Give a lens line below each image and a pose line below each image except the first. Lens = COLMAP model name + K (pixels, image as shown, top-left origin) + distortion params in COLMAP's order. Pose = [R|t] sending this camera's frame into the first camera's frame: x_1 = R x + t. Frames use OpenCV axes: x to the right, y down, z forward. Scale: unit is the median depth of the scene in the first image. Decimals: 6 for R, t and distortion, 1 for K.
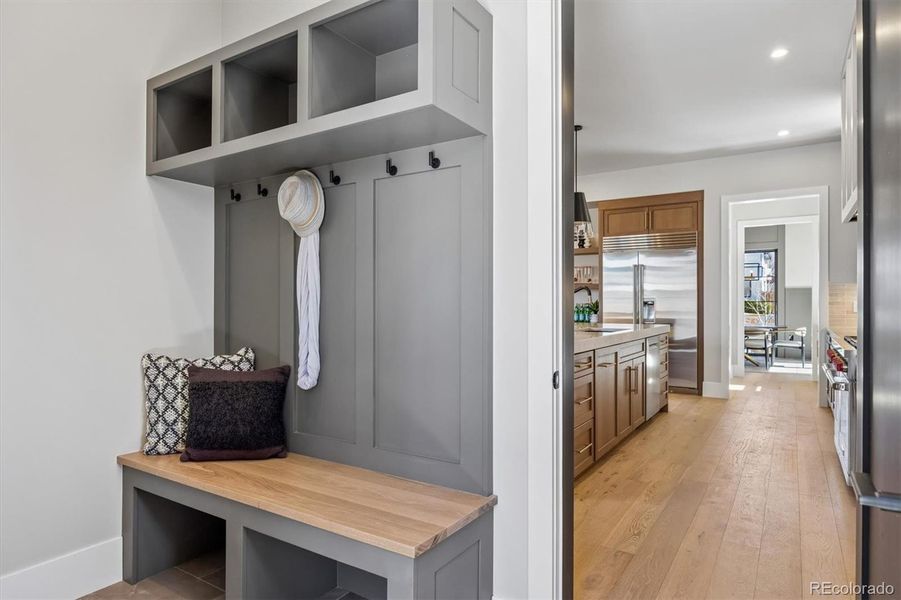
lens RADIAL K [[547.0, 0, 446.0], [0, 547.0, 302.7], [0, 0, 1]] dist [0.002968, -0.001252]
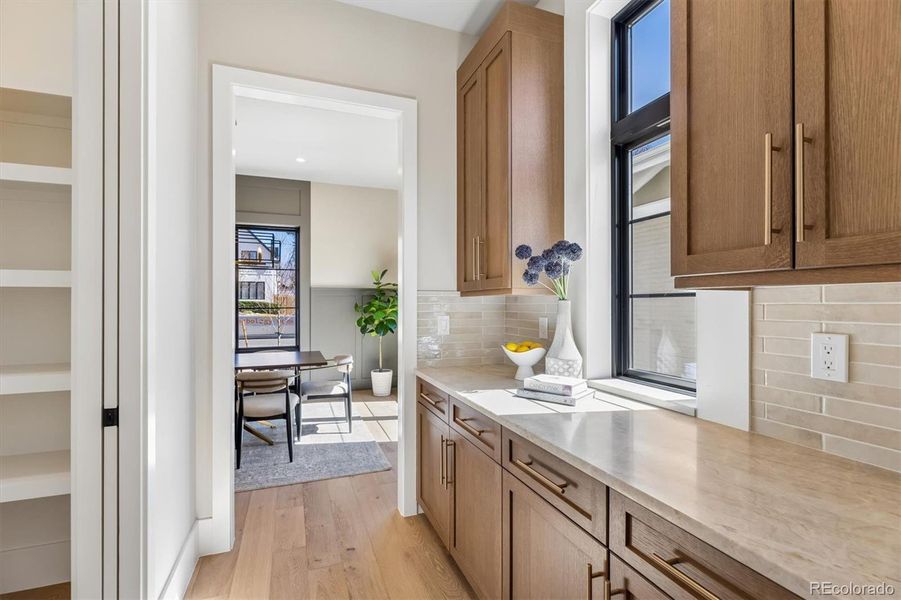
lens RADIAL K [[411.2, 0, 453.0], [0, 411.2, 303.8], [0, 0, 1]] dist [-0.000514, -0.001406]
pose [[0.582828, 0.001283, 0.812595, 0.694963], [-0.006720, 0.999972, 0.003241, -0.019217], [-0.812568, -0.007349, 0.582820, 1.240884]]
